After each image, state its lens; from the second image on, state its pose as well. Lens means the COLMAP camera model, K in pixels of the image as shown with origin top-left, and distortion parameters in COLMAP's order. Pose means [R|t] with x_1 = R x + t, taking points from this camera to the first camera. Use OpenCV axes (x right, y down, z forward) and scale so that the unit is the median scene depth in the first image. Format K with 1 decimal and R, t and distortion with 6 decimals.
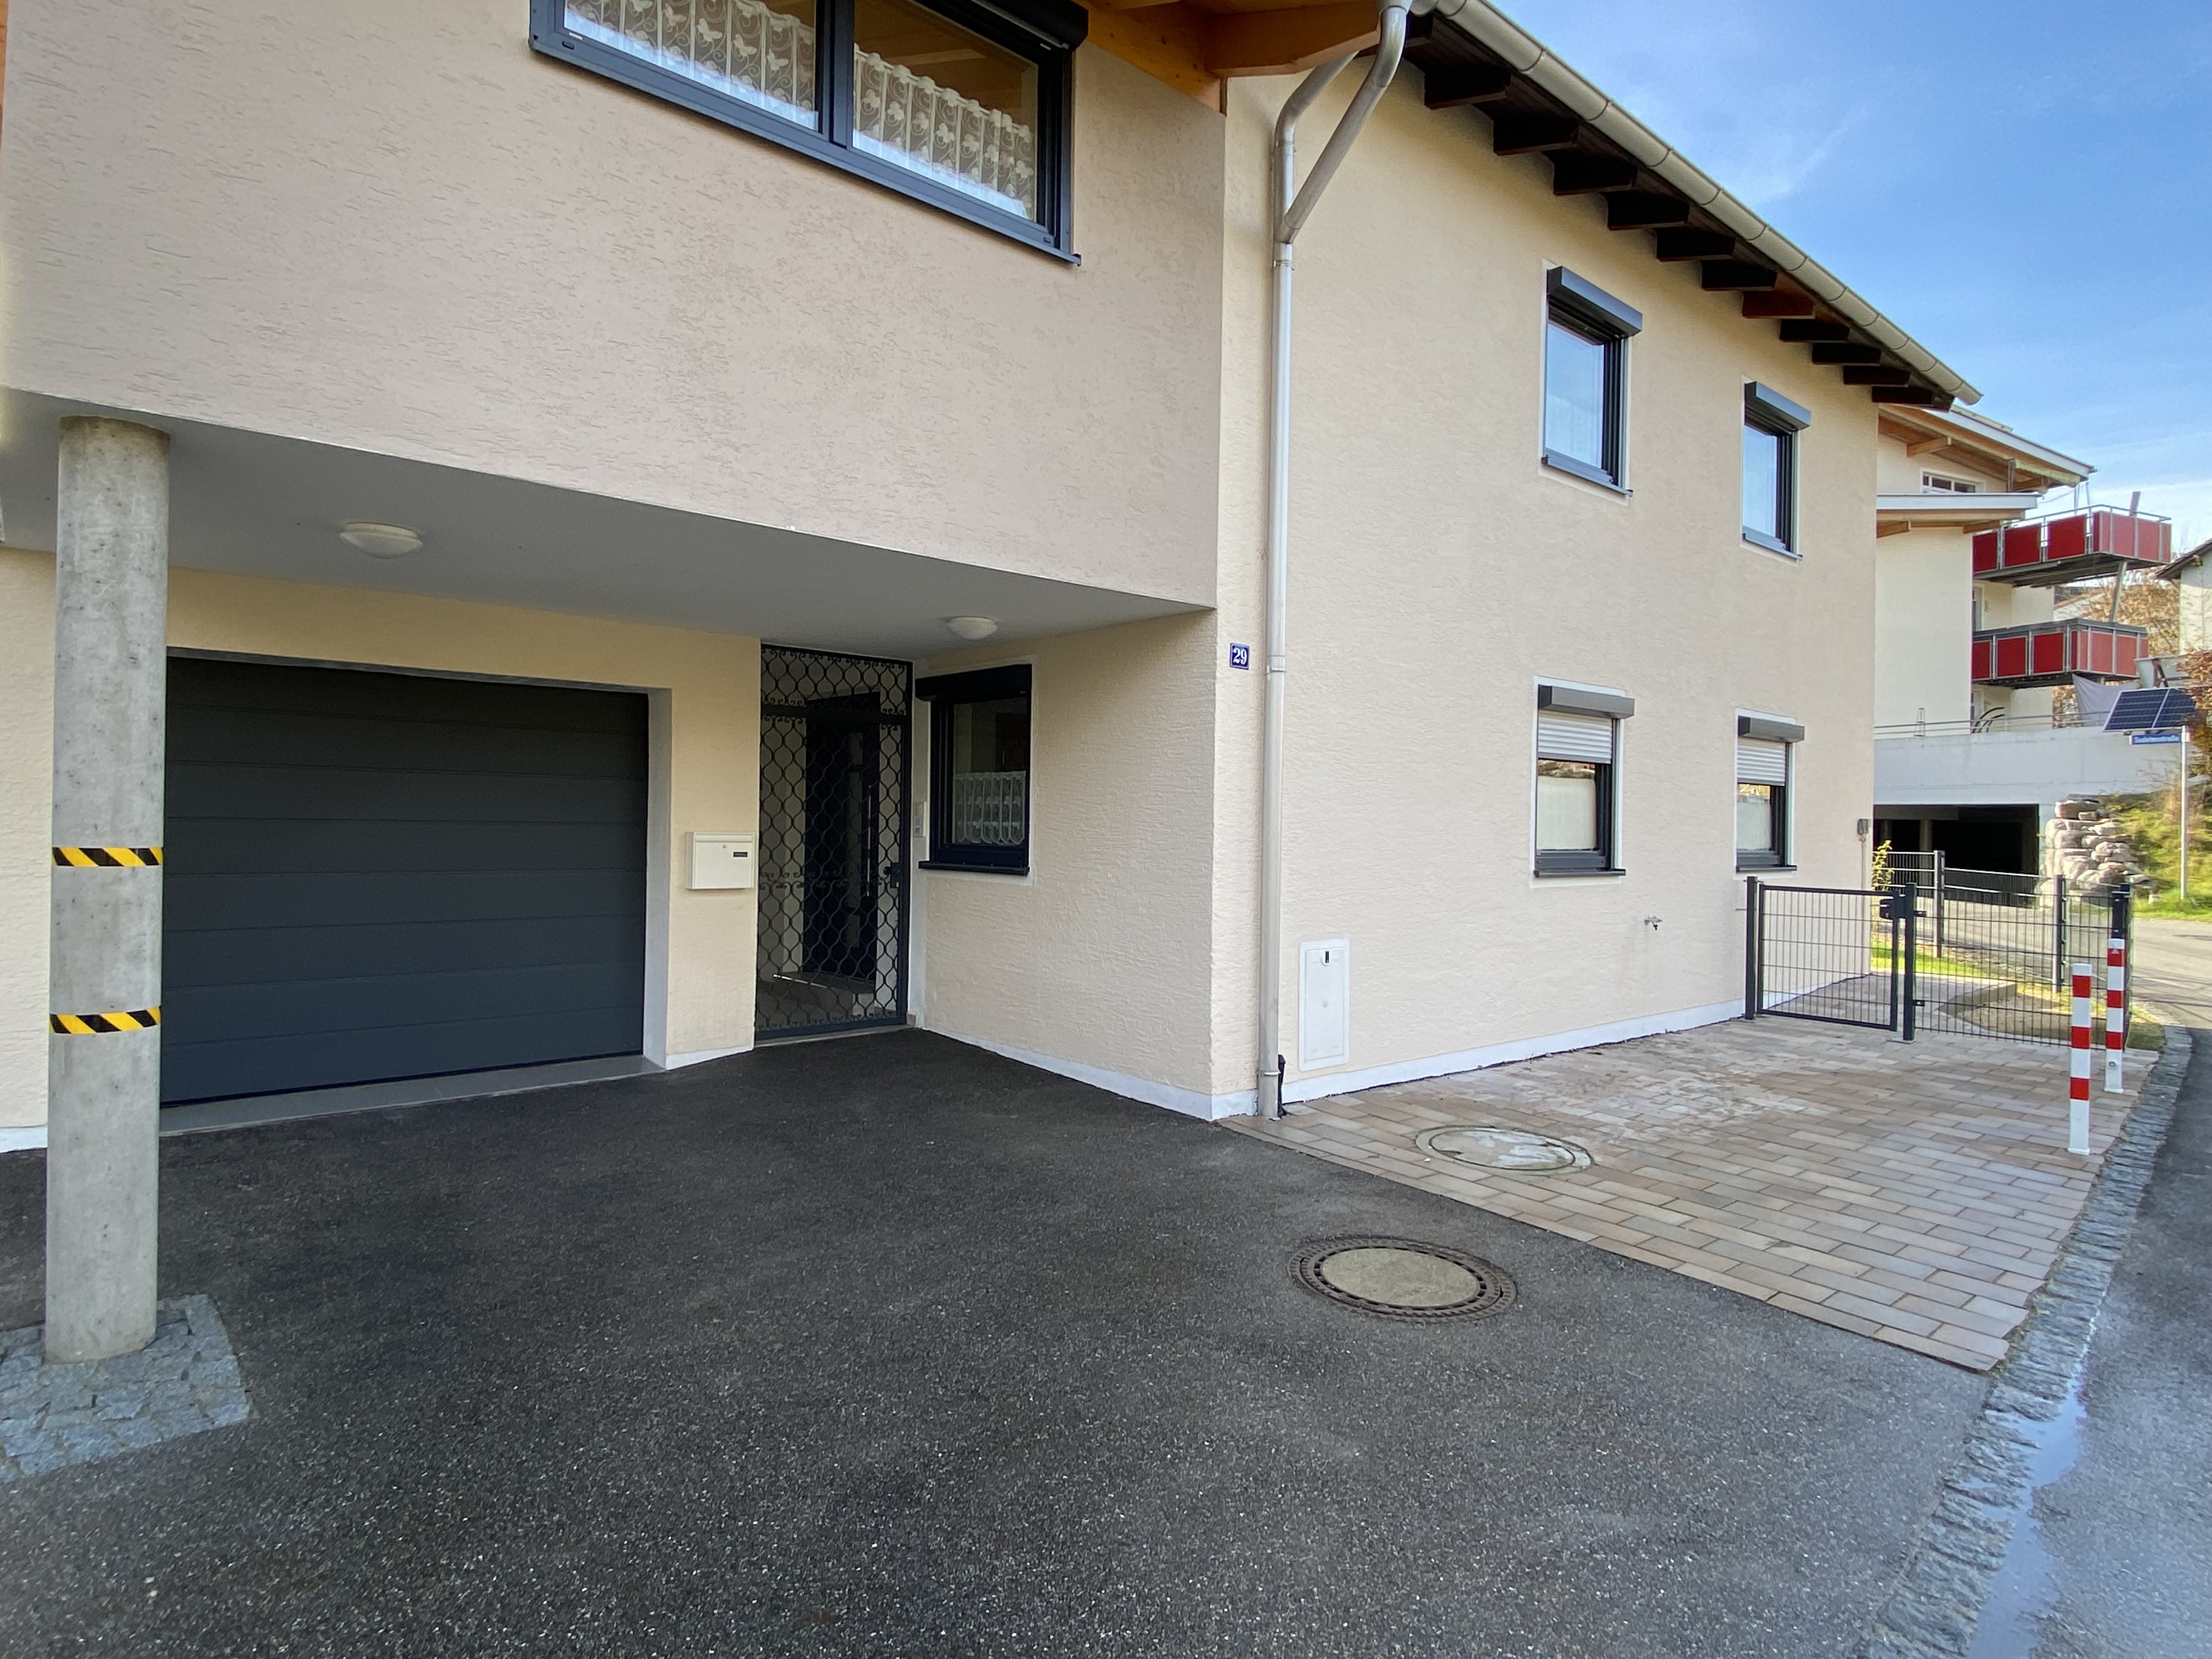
lens RADIAL K [[1173.7, 0, 1106.0], [0, 1173.7, 829.5], [0, 0, 1]] dist [0.096810, -0.086771]
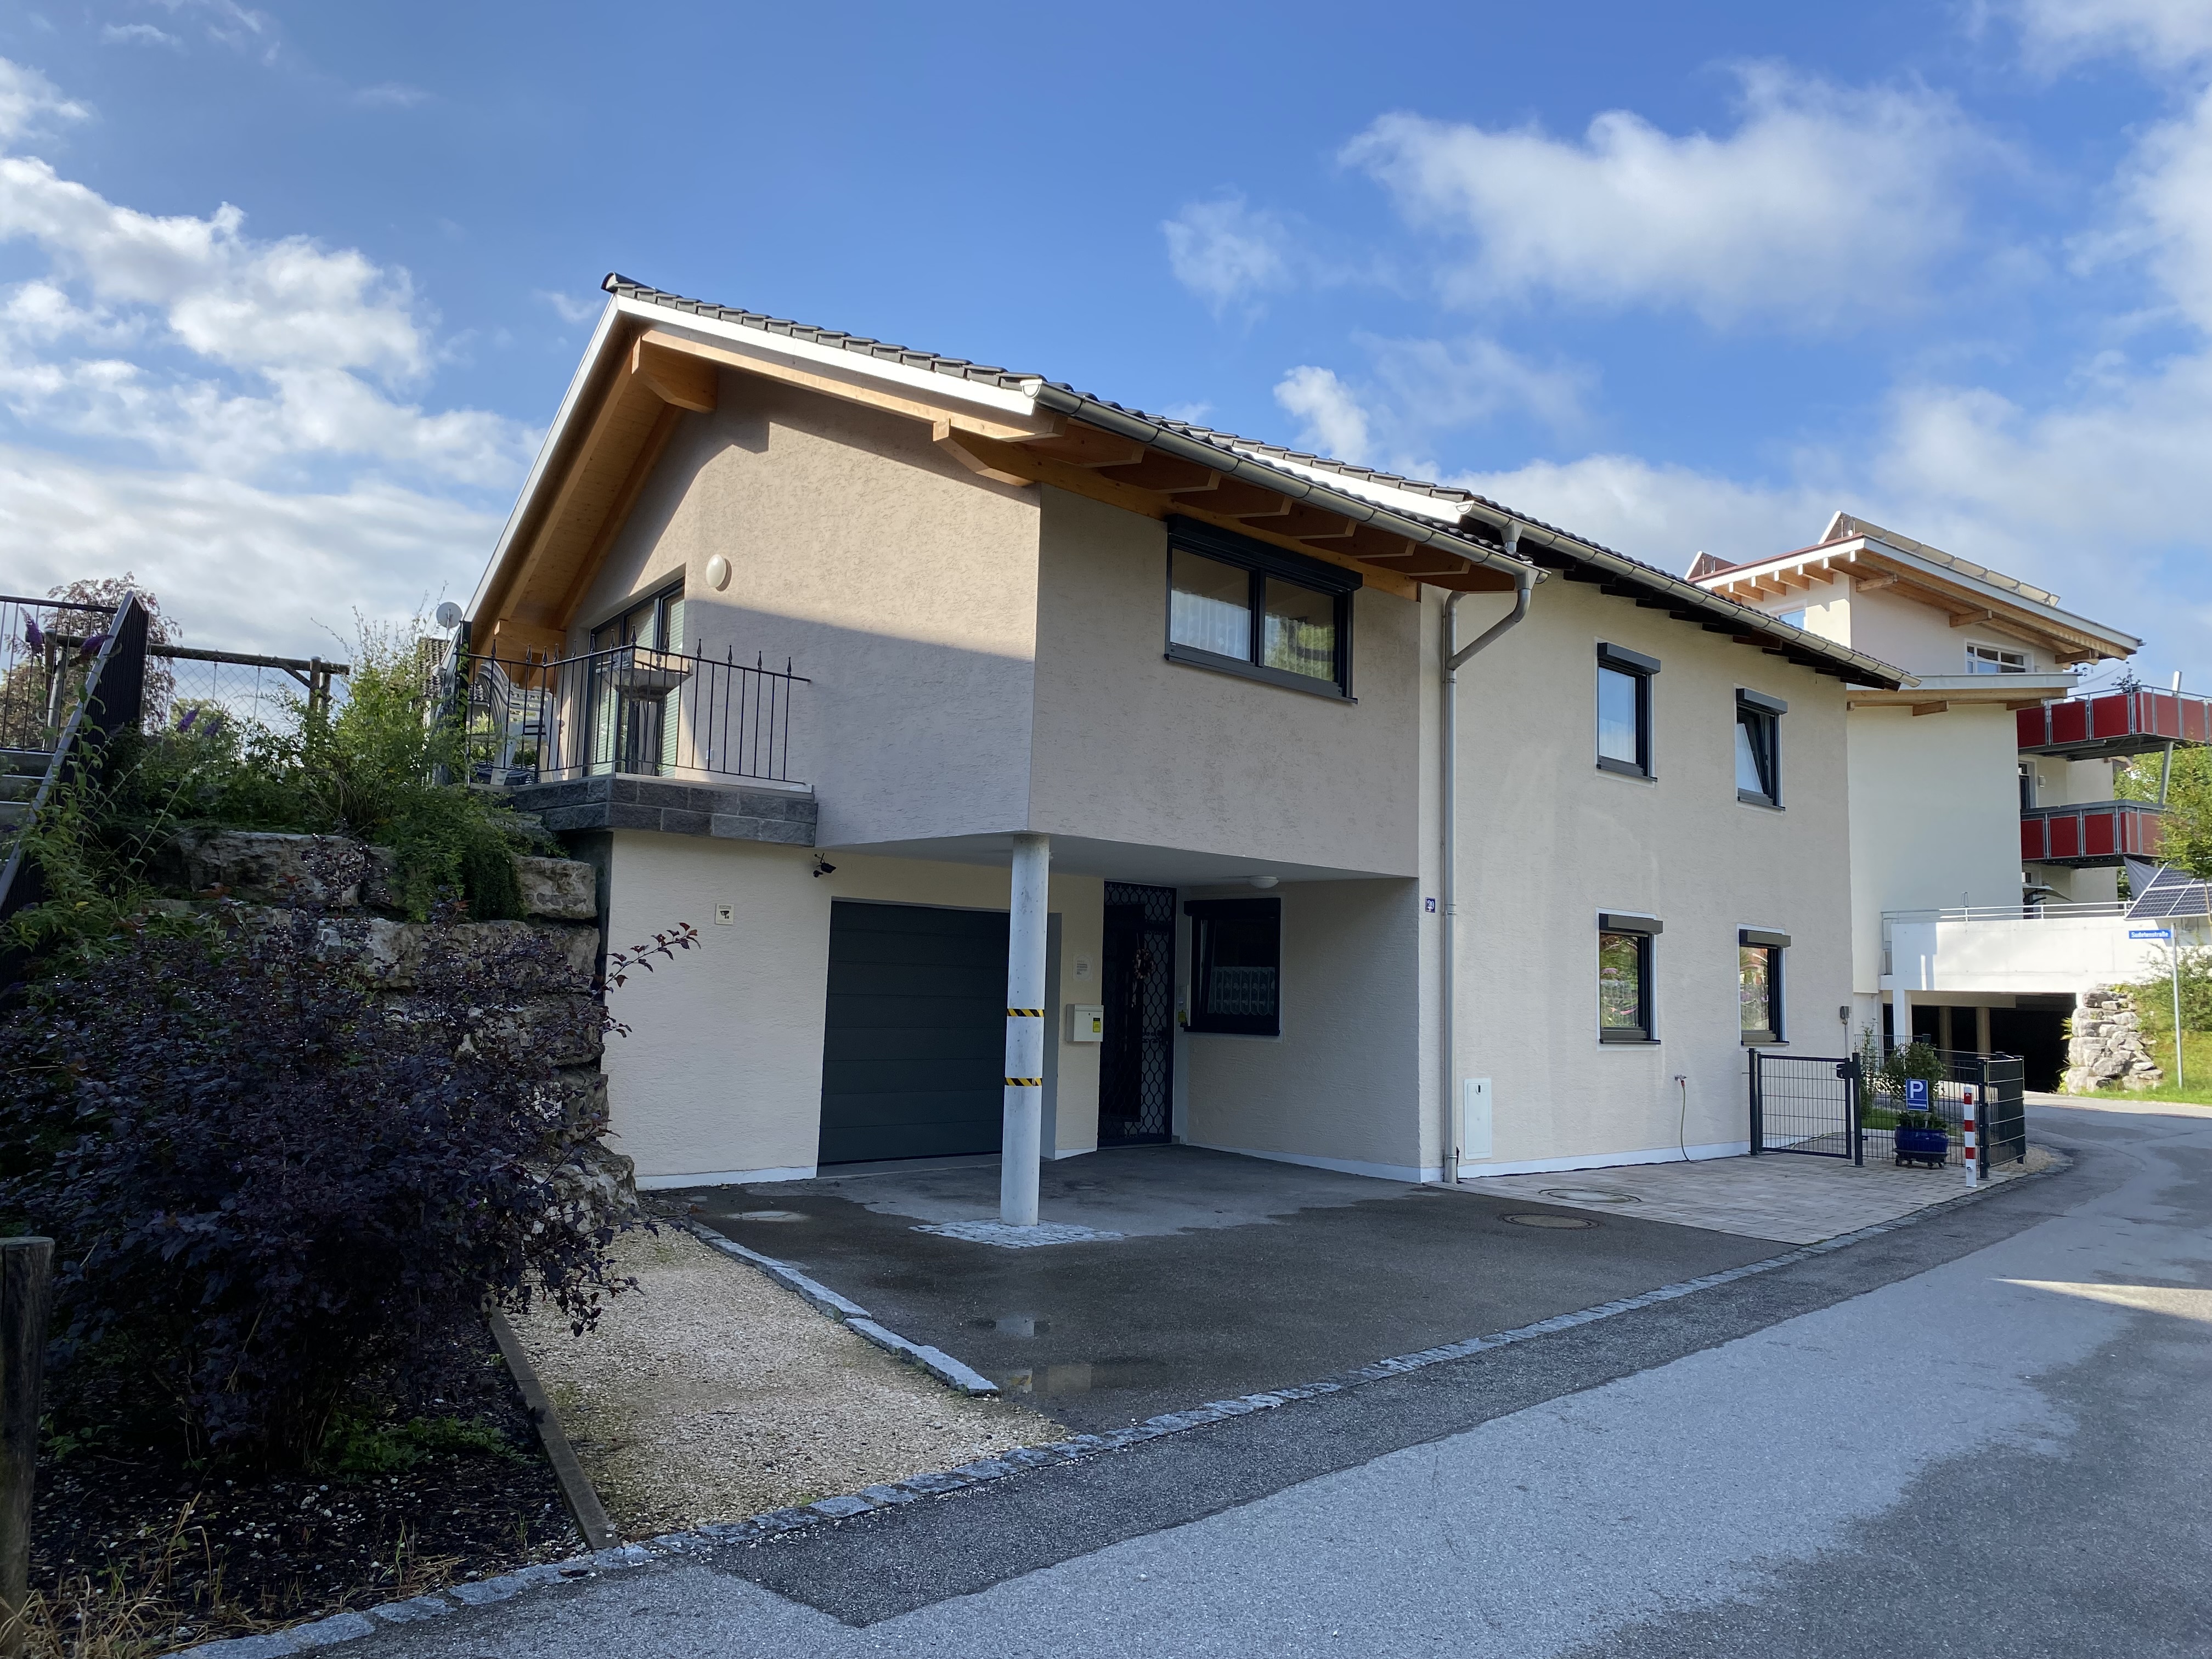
lens RADIAL K [[1677.7, 0, 1108.9], [0, 1677.7, 818.4], [0, 0, 1]] dist [0.057098, -0.071438]
pose [[0.996834, 0.020676, 0.076778, -0.387482], [-0.012099, 0.993799, -0.110535, 0.001151], [-0.078587, 0.109256, 0.990902, -0.990790]]
